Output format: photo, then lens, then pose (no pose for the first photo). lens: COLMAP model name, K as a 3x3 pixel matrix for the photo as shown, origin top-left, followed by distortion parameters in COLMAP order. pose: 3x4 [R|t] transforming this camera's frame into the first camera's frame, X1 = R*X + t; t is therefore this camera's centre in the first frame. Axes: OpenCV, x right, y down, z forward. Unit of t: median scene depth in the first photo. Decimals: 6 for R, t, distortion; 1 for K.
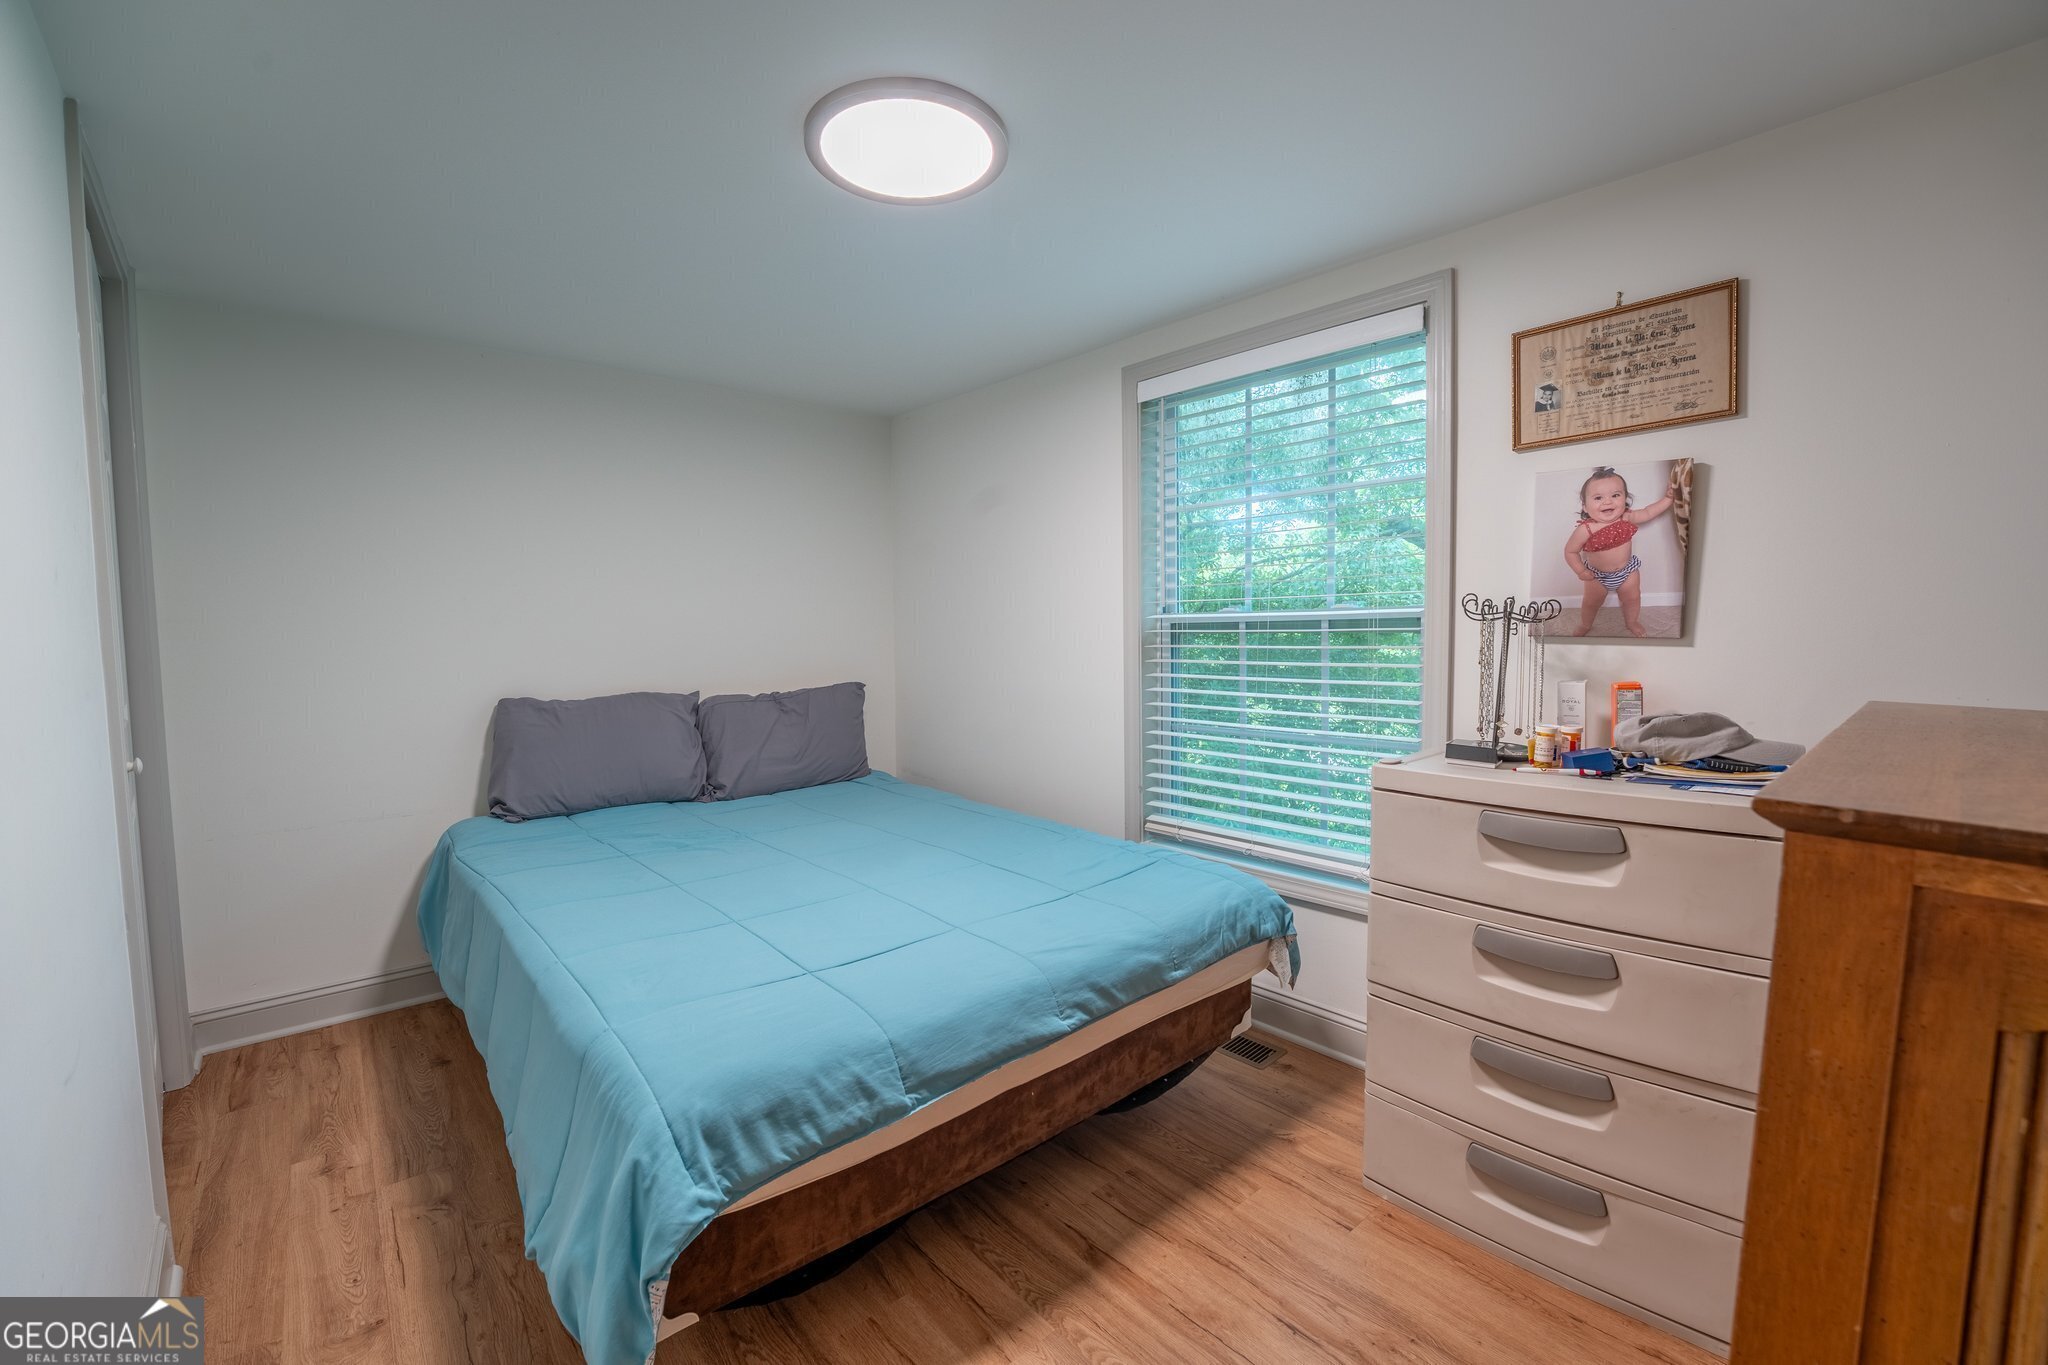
lens RADIAL K [[831.9, 0, 1029.2], [0, 831.9, 687.1], [0, 0, 1]] dist [0.000739, 0.000040]
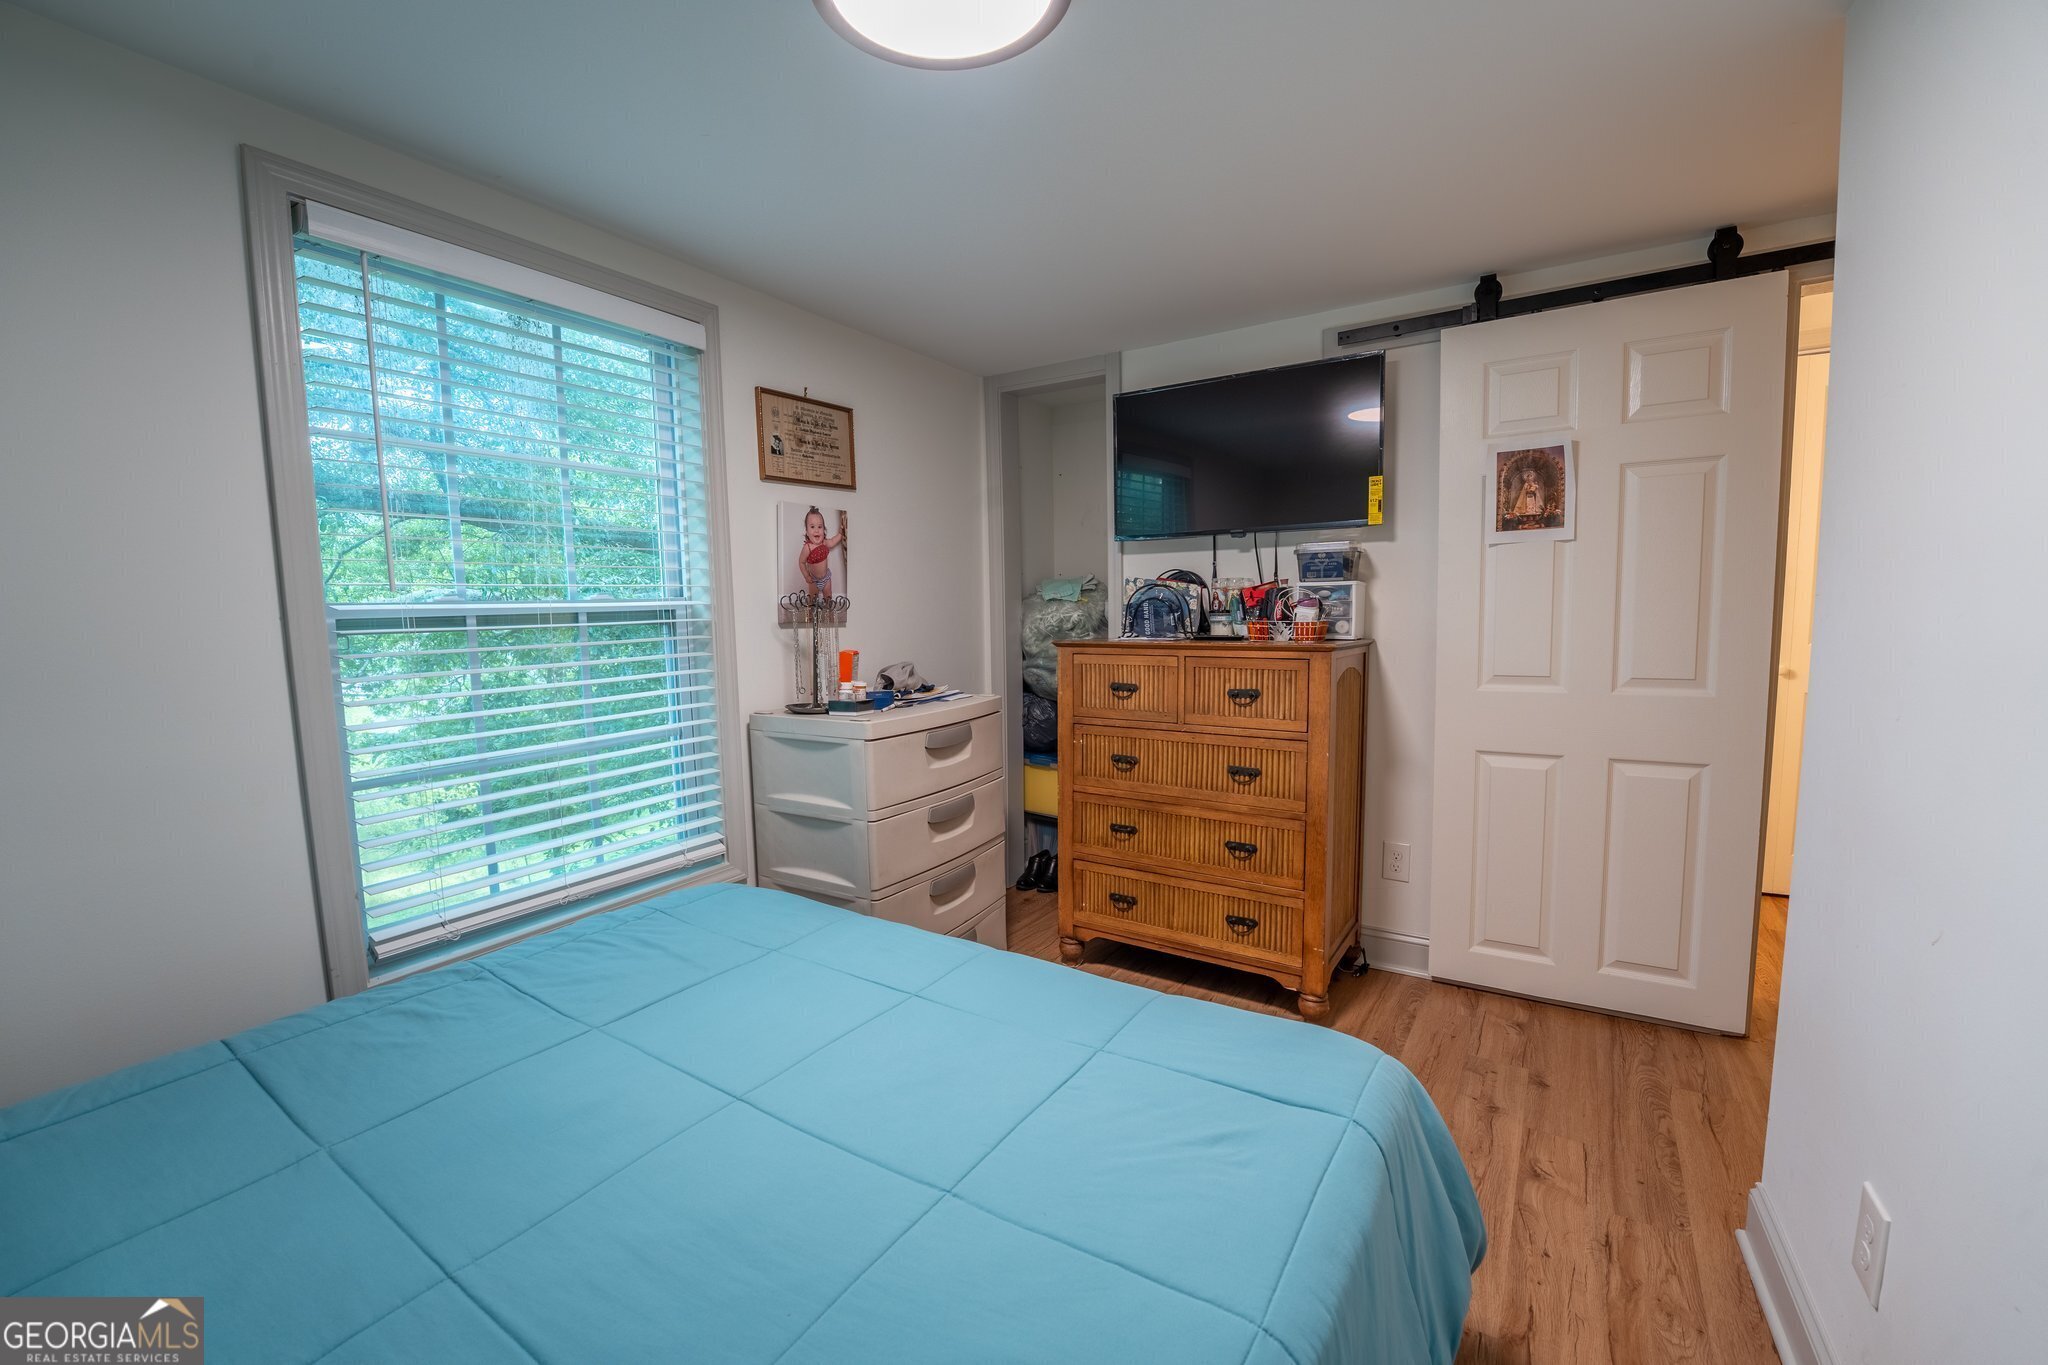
lens RADIAL K [[831.9, 0, 1027.0], [0, 831.9, 685.2], [0, 0, 1]] dist [0.000739, 0.000040]
pose [[-0.250911, -0.089365, 0.963876, -0.829785], [0.082575, 0.990124, 0.113294, -0.086163], [-0.964482, 0.108018, -0.241054, 1.007894]]
